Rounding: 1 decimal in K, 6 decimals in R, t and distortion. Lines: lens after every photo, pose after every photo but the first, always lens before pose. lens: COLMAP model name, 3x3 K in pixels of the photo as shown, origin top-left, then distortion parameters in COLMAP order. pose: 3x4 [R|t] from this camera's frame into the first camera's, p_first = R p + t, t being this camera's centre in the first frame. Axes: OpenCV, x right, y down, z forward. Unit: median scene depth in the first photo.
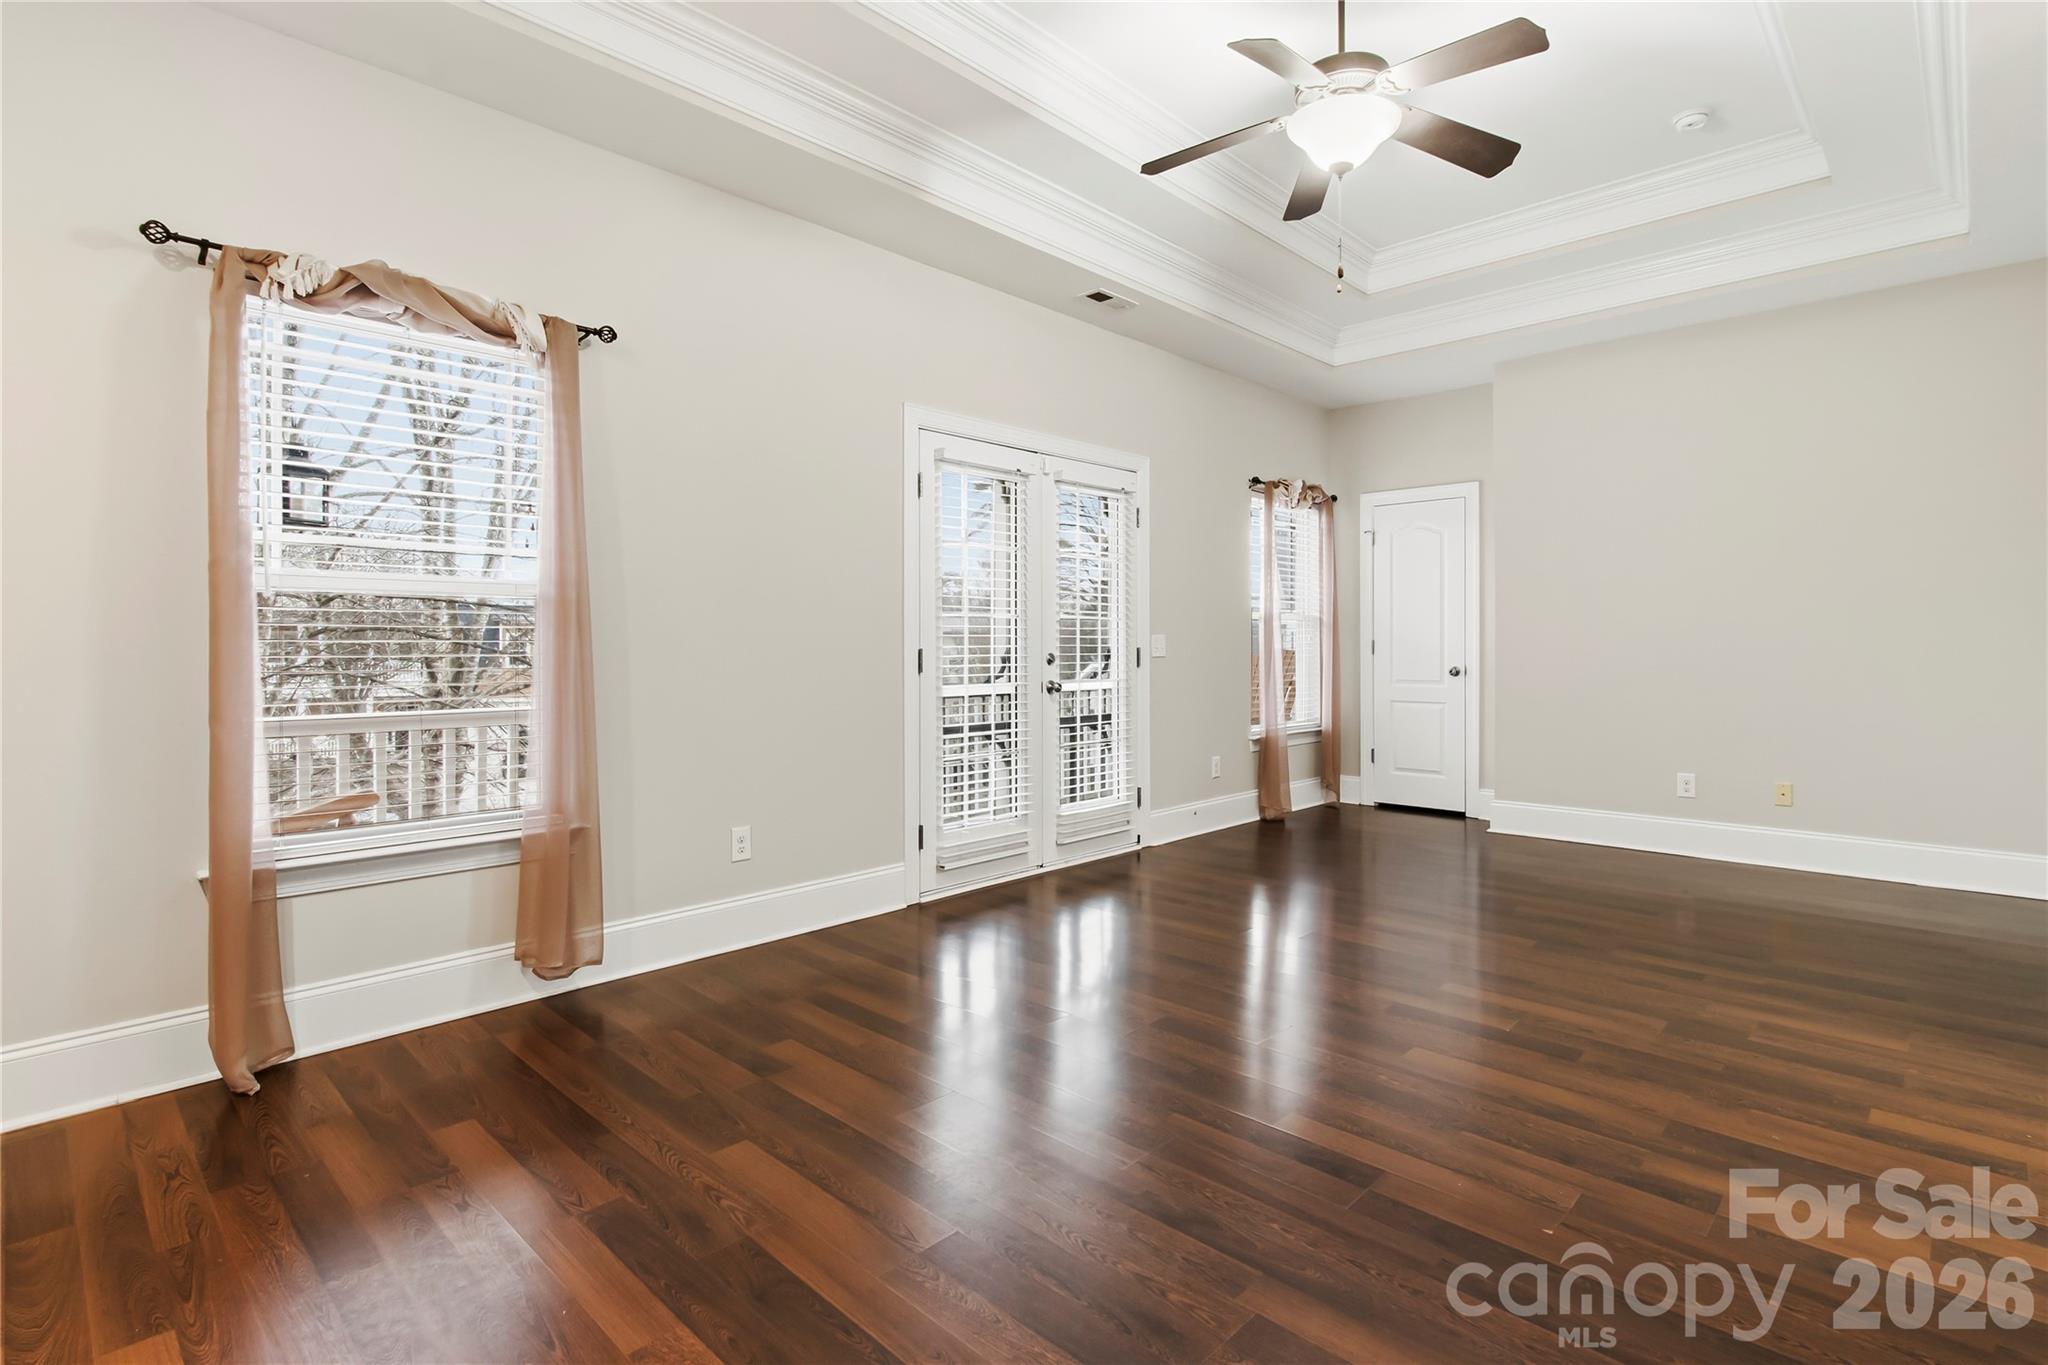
lens RADIAL K [[980.7, 0, 1017.9], [0, 980.7, 651.1], [0, 0, 1]] dist [0.001471, 0.000629]
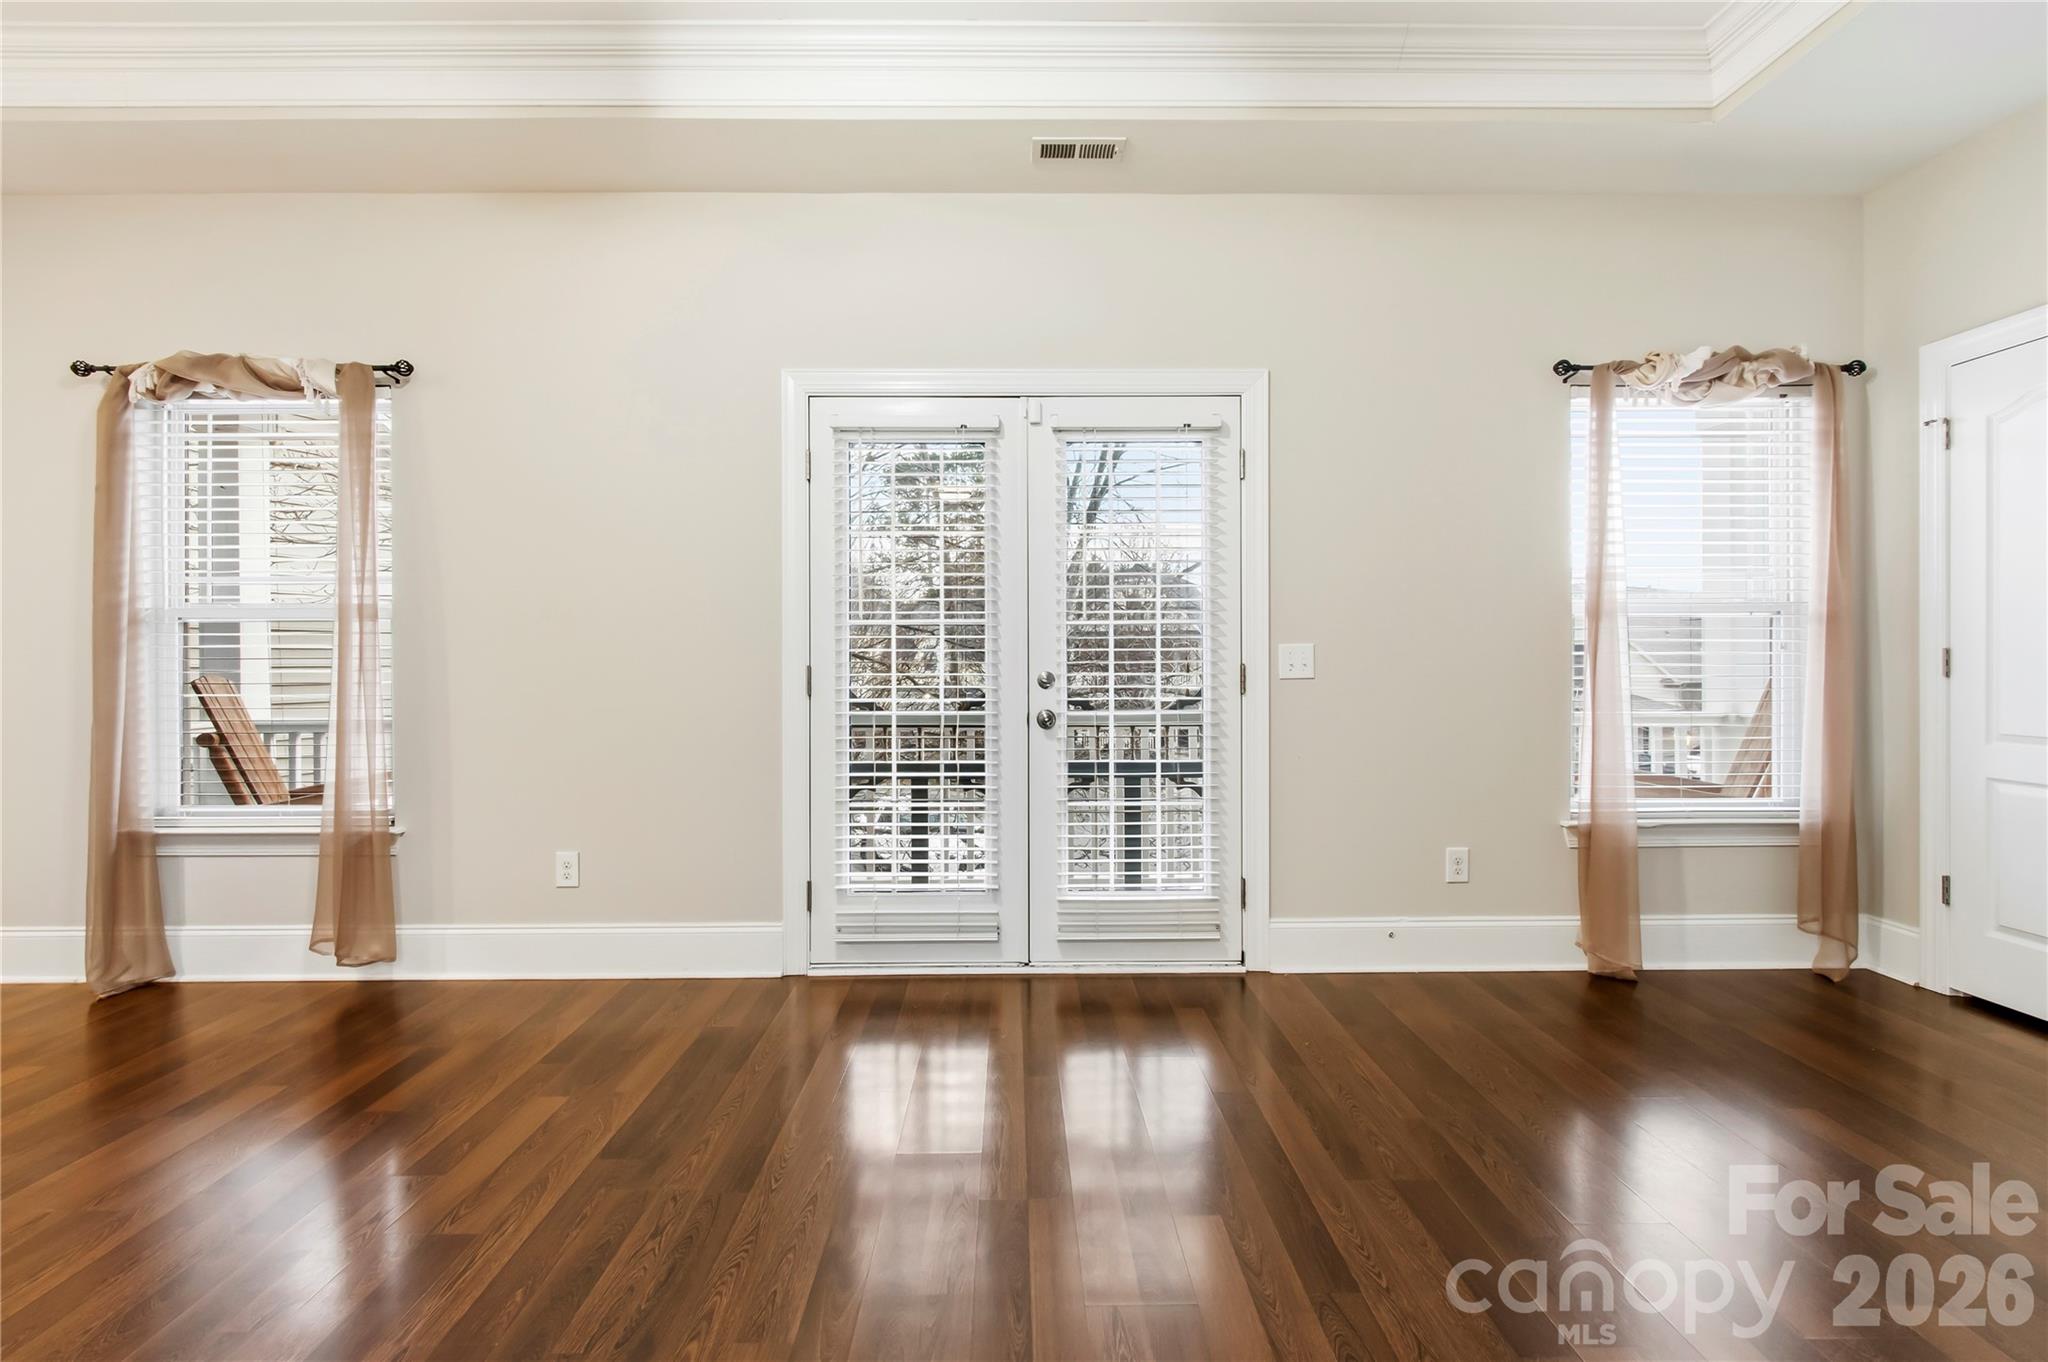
lens RADIAL K [[956.3, 0, 1026.7], [0, 956.3, 663.5], [0, 0, 1]] dist [-0.002122, -0.000362]
pose [[0.707069, 0.005477, -0.707123, 0.531184], [-0.001886, 0.999981, 0.005859, -0.008311], [0.707142, -0.002809, 0.707066, 0.505872]]
